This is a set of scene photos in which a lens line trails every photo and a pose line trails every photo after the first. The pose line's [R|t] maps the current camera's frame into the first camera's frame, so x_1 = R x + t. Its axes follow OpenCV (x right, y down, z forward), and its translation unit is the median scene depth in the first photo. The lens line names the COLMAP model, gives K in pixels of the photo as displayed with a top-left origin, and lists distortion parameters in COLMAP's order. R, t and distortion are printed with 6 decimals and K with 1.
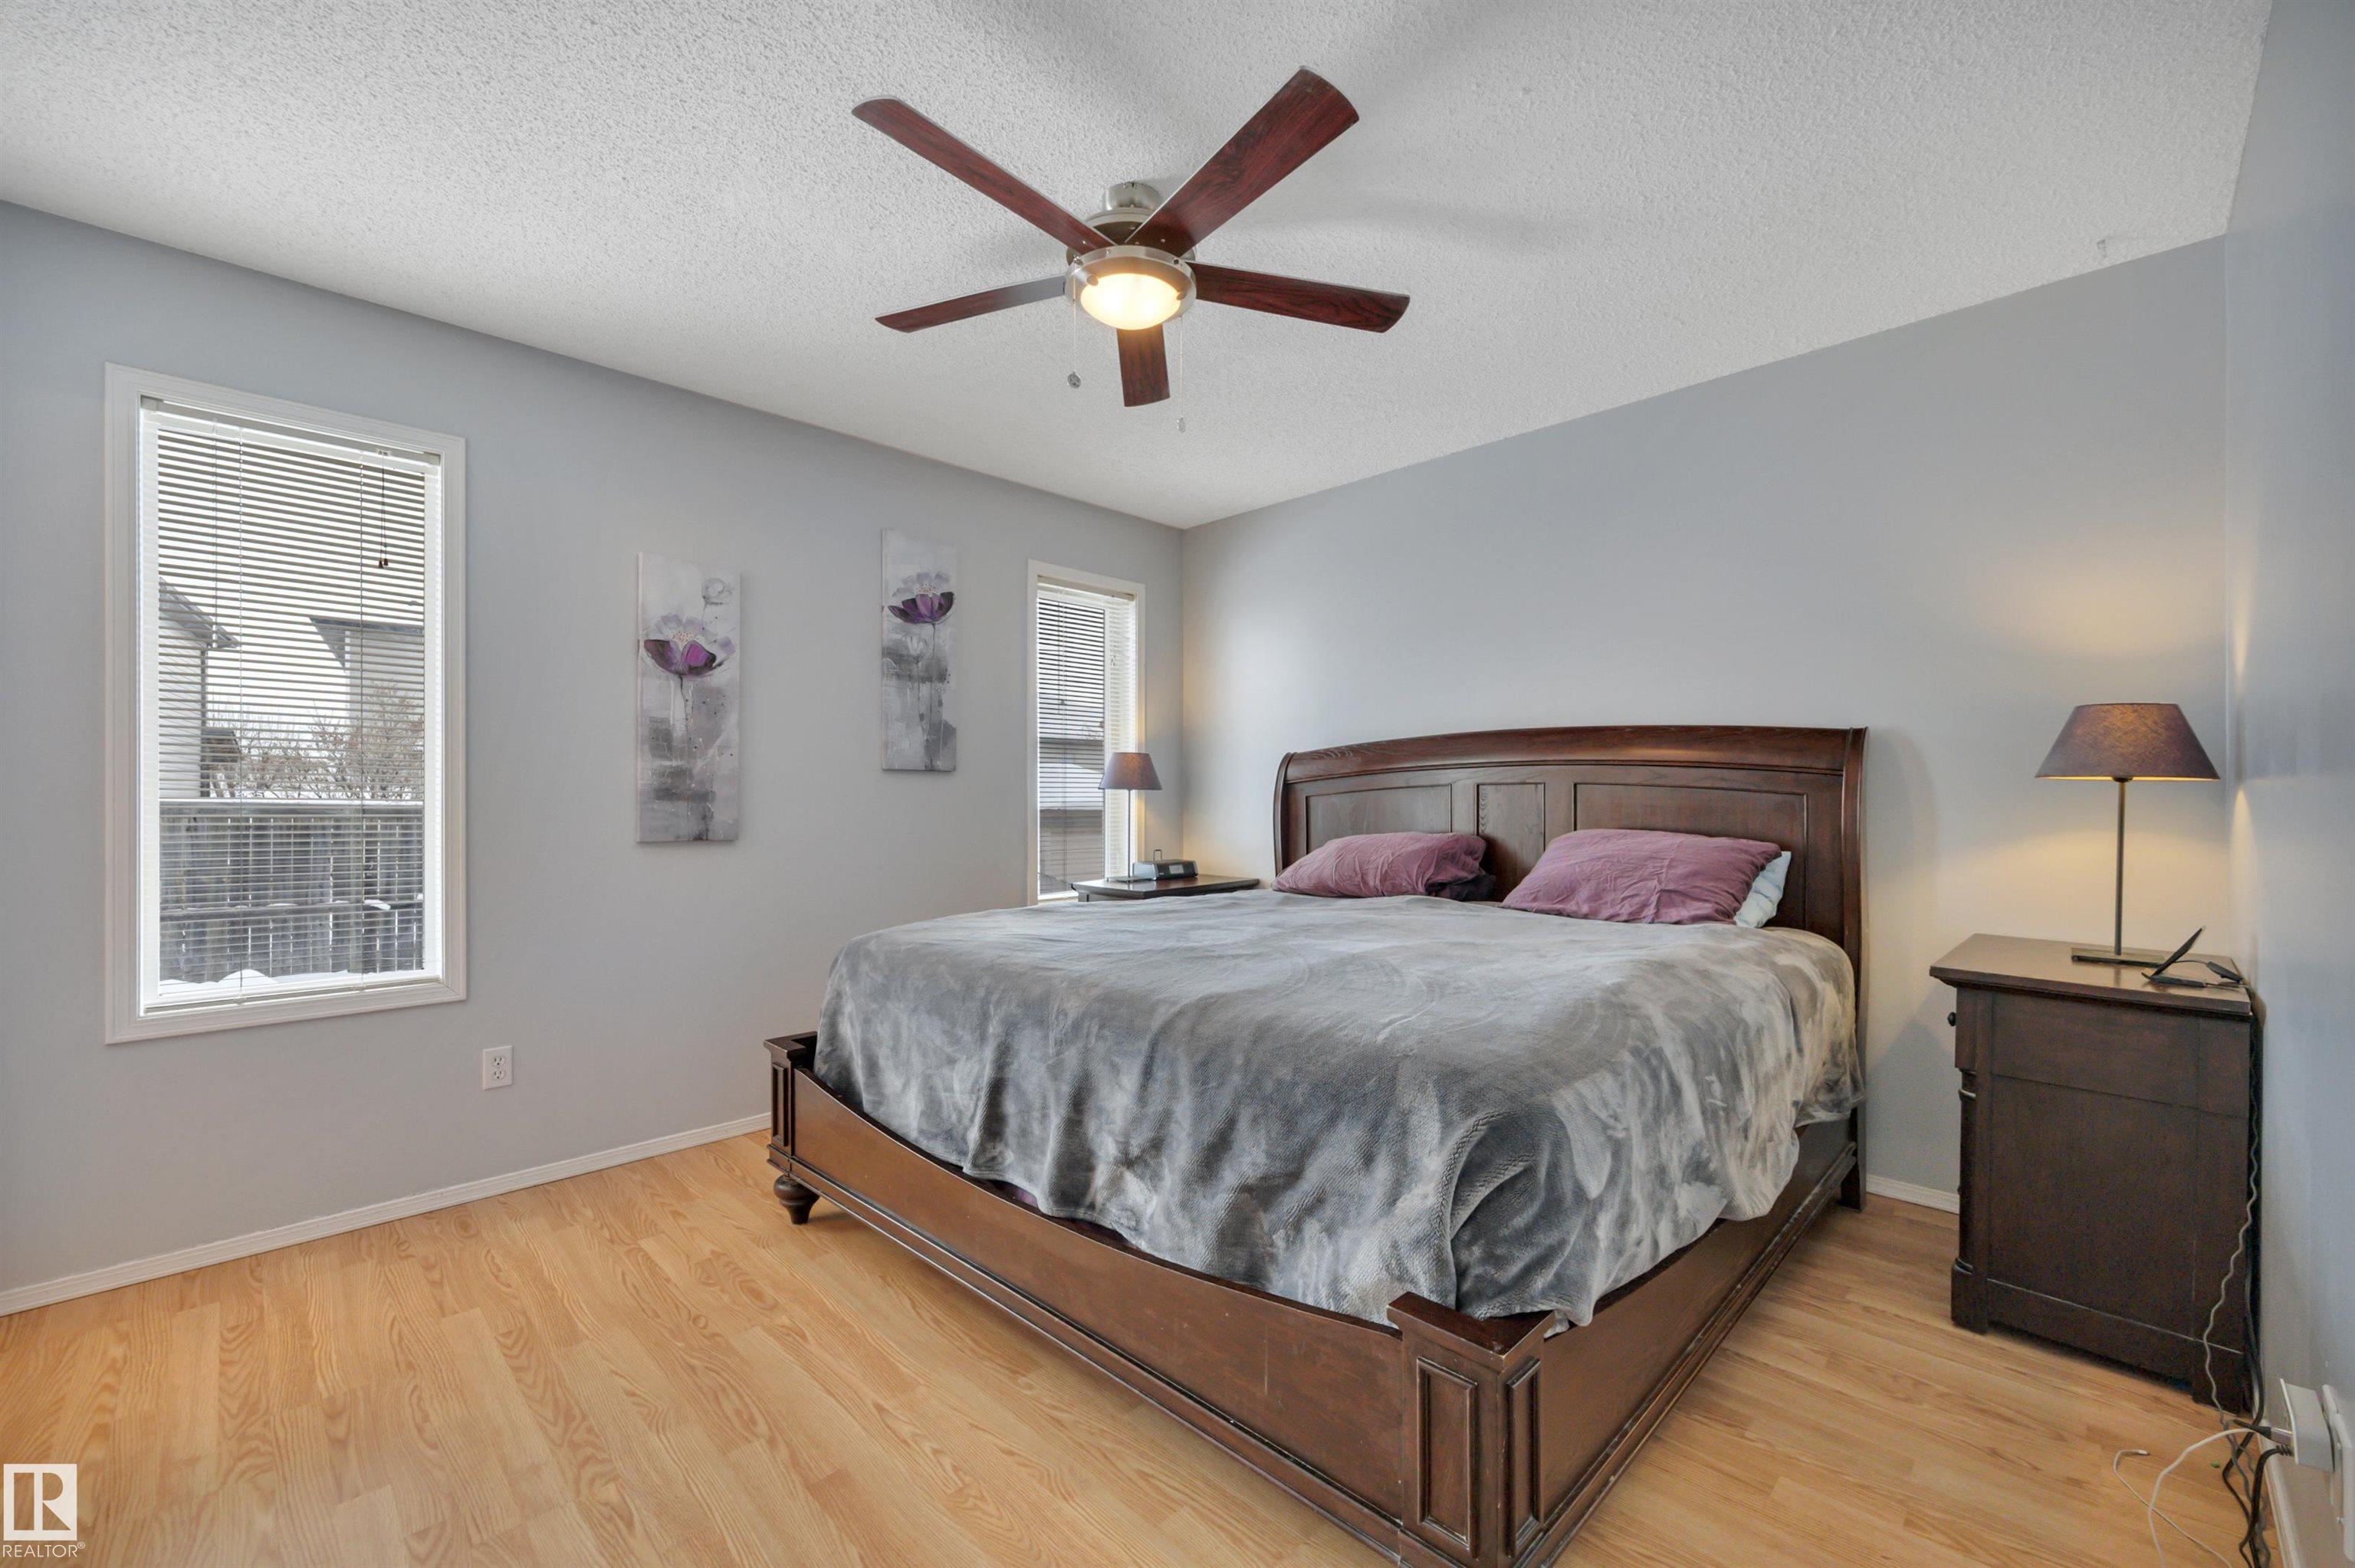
lens RADIAL K [[981.7, 0, 1179.8], [0, 981.7, 792.6], [0, 0, 1]] dist [-0.003465, 0.002522]
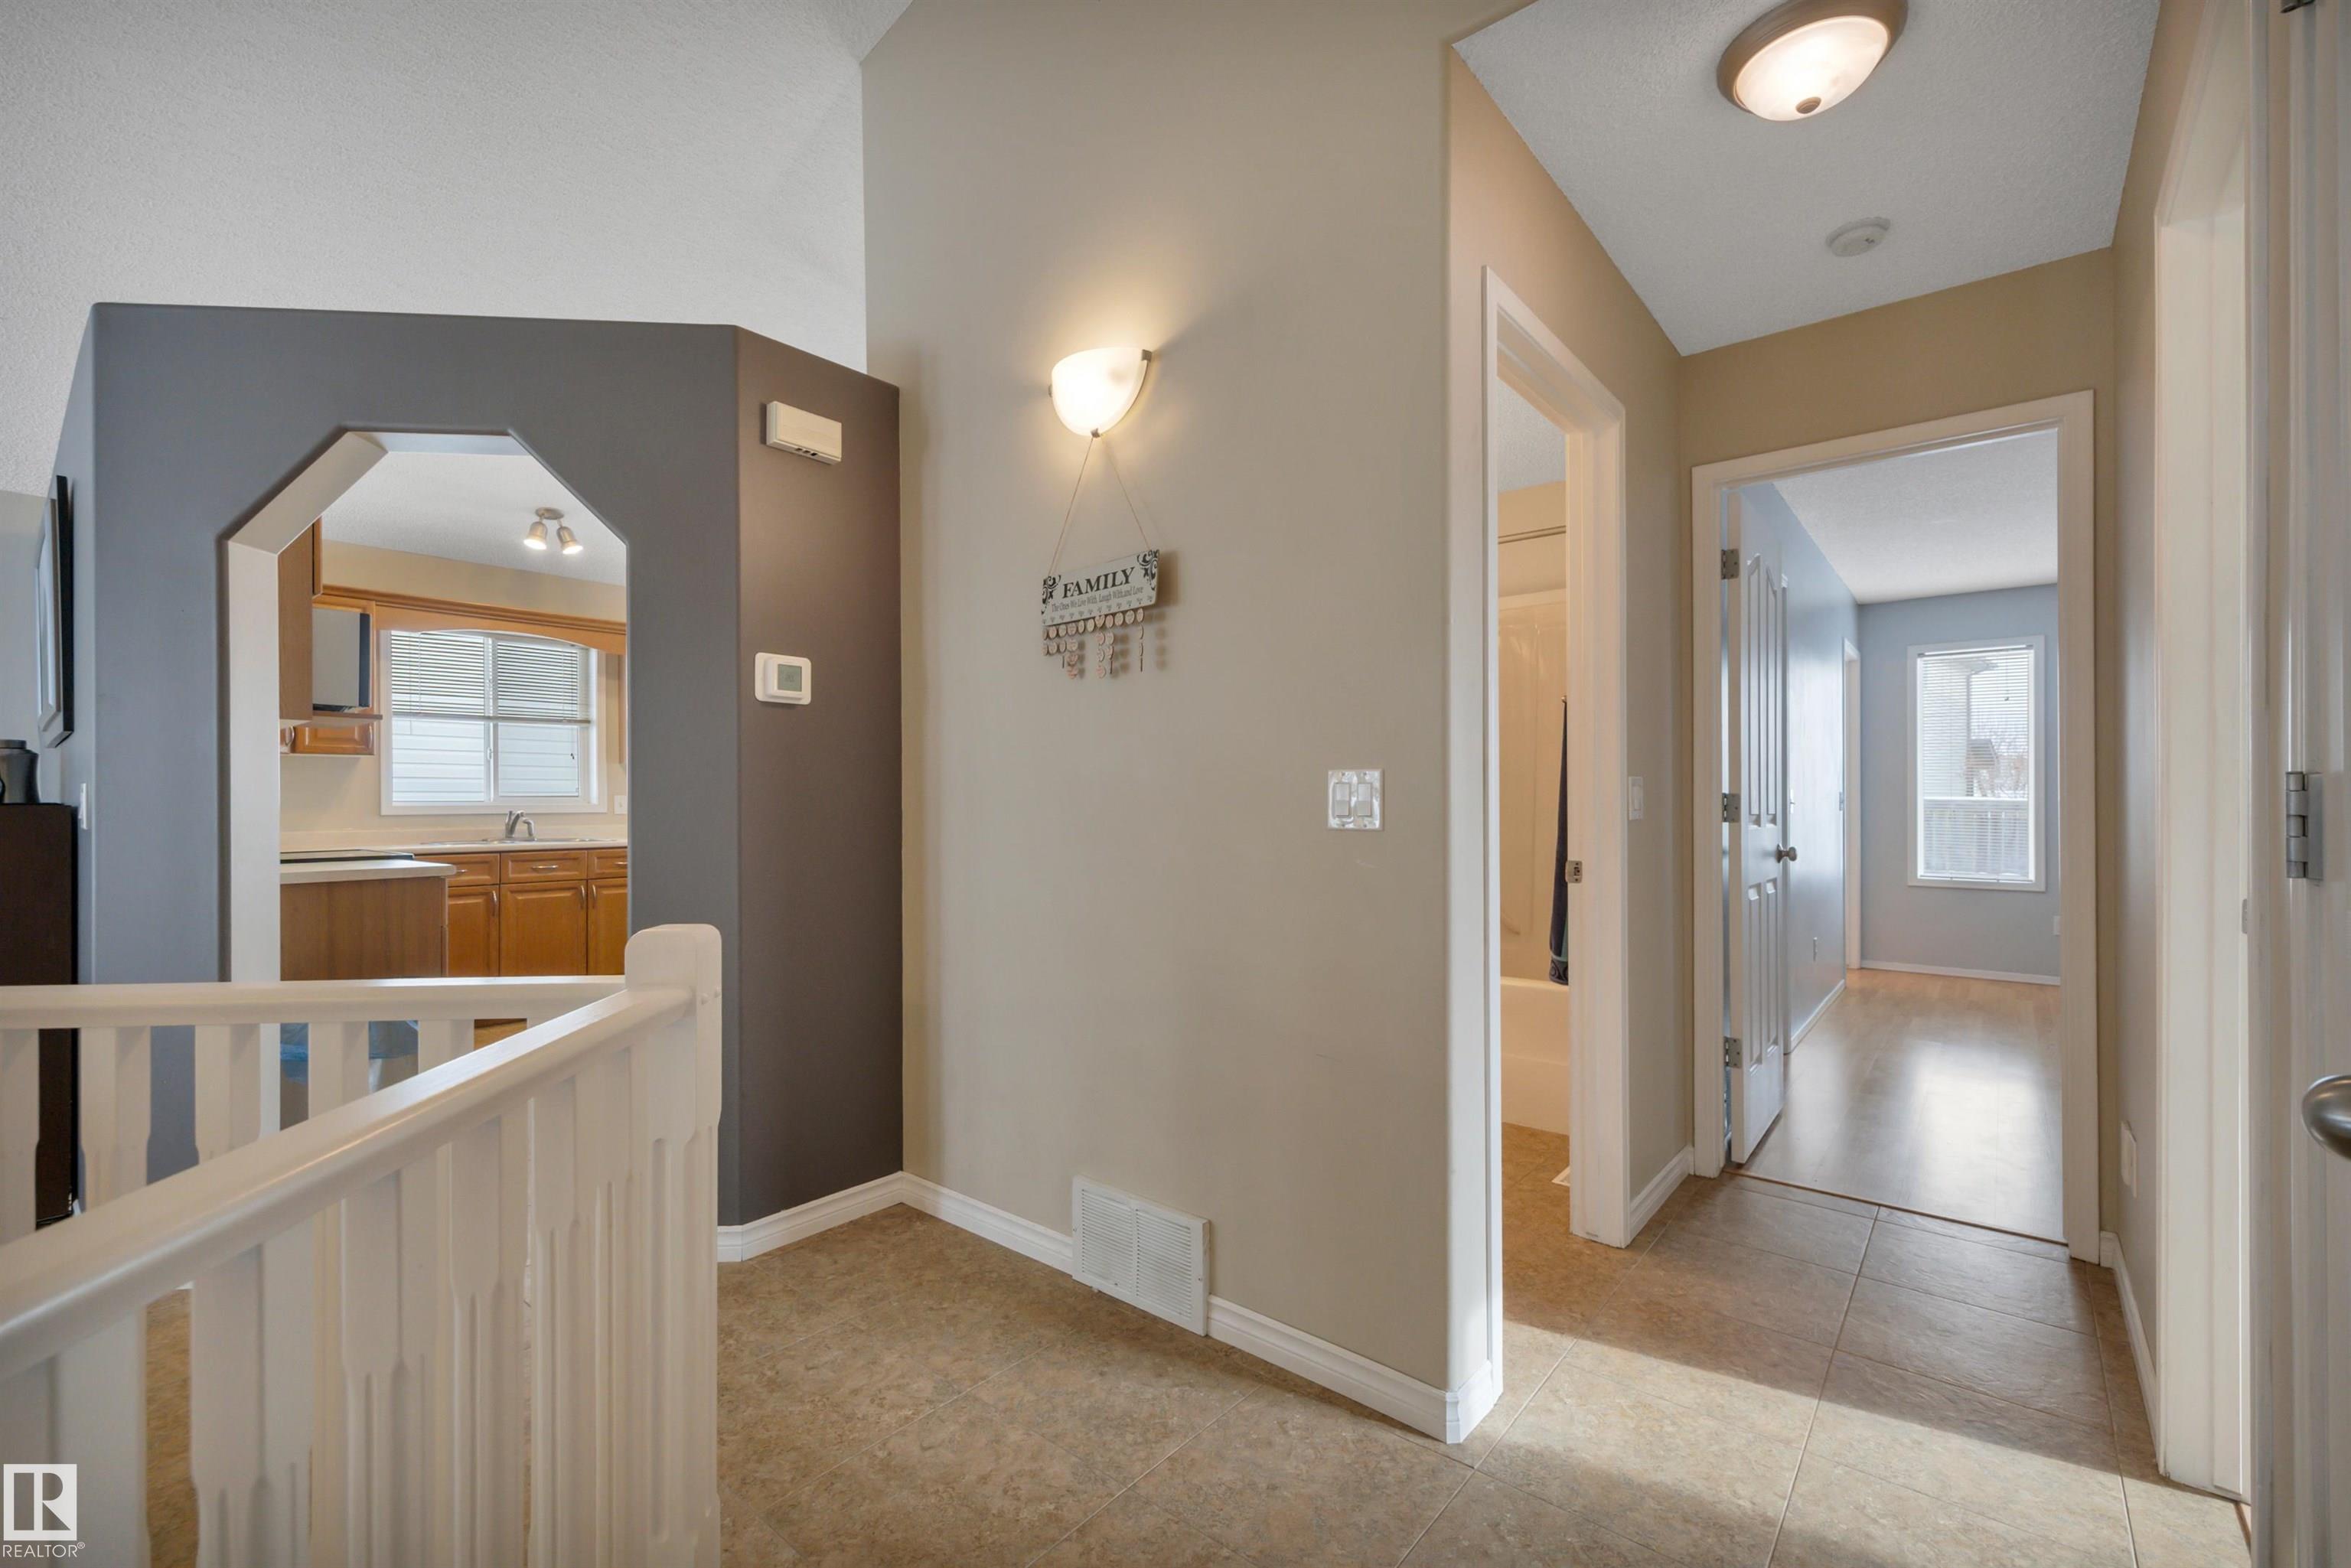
lens RADIAL K [[980.1, 0, 1177.9], [0, 980.1, 792.3], [0, 0, 1]] dist [-0.003465, 0.002522]
pose [[0.103822, -0.001108, -0.994595, 0.124341], [0.002603, 0.999996, -0.000843, -0.001409], [0.994592, -0.002501, 0.103824, -0.115159]]
